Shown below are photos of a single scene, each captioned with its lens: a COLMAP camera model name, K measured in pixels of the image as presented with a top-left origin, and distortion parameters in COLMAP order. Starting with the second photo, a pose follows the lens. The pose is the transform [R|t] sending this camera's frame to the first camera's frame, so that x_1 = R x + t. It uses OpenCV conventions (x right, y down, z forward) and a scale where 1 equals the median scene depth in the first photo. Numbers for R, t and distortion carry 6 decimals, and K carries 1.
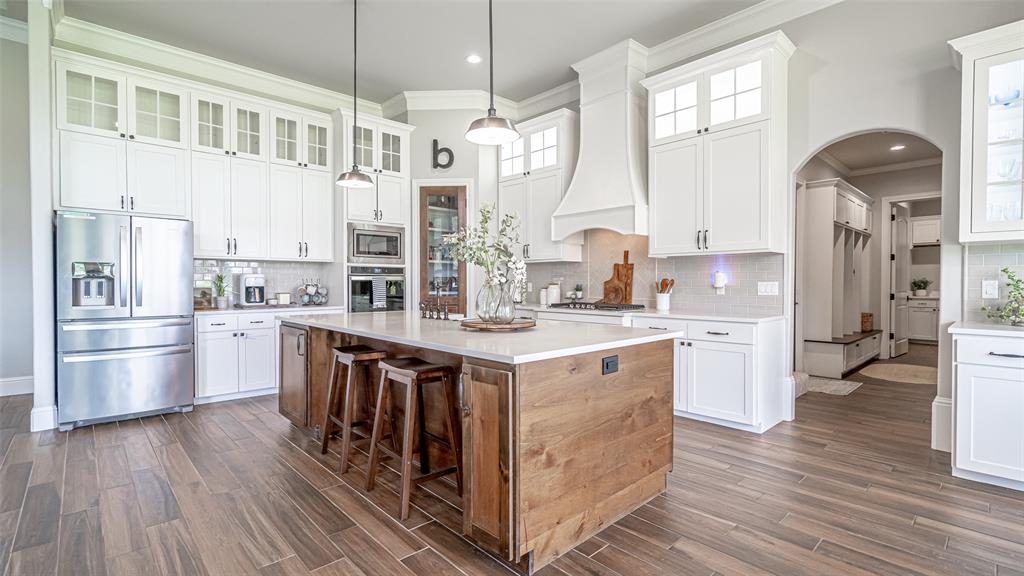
lens RADIAL K [[463.1, 0, 509.7], [0, 463.1, 285.9], [0, 0, 1]] dist [-0.003701, -0.000011]
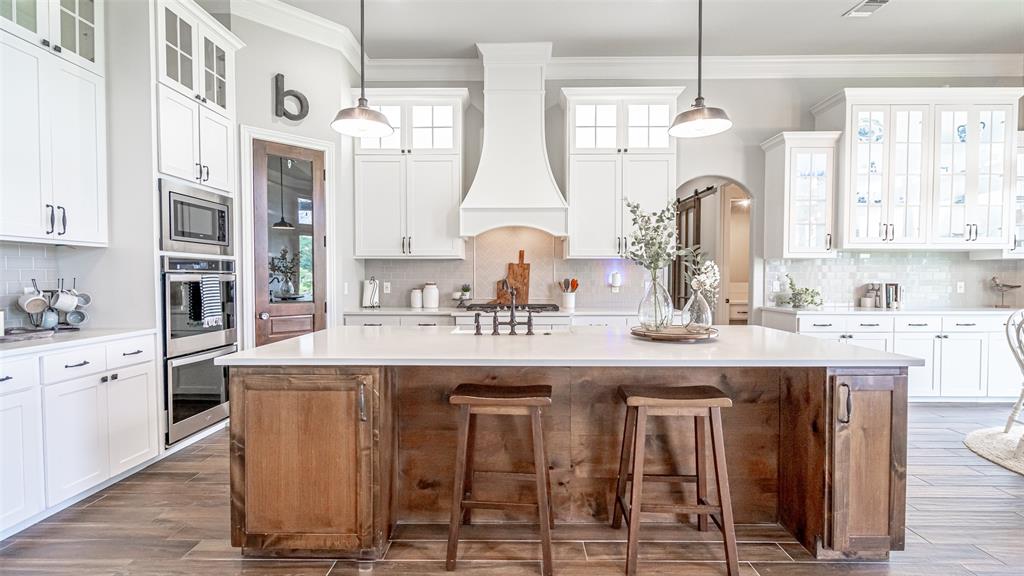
lens RADIAL K [[459.7, 0, 510.6], [0, 459.7, 289.5], [0, 0, 1]] dist [-0.004953, 0.000743]
pose [[0.692317, -0.018734, 0.721350, -0.494190], [0.005466, 0.999770, 0.020719, -0.012797], [-0.721573, -0.010401, 0.692261, 0.333426]]
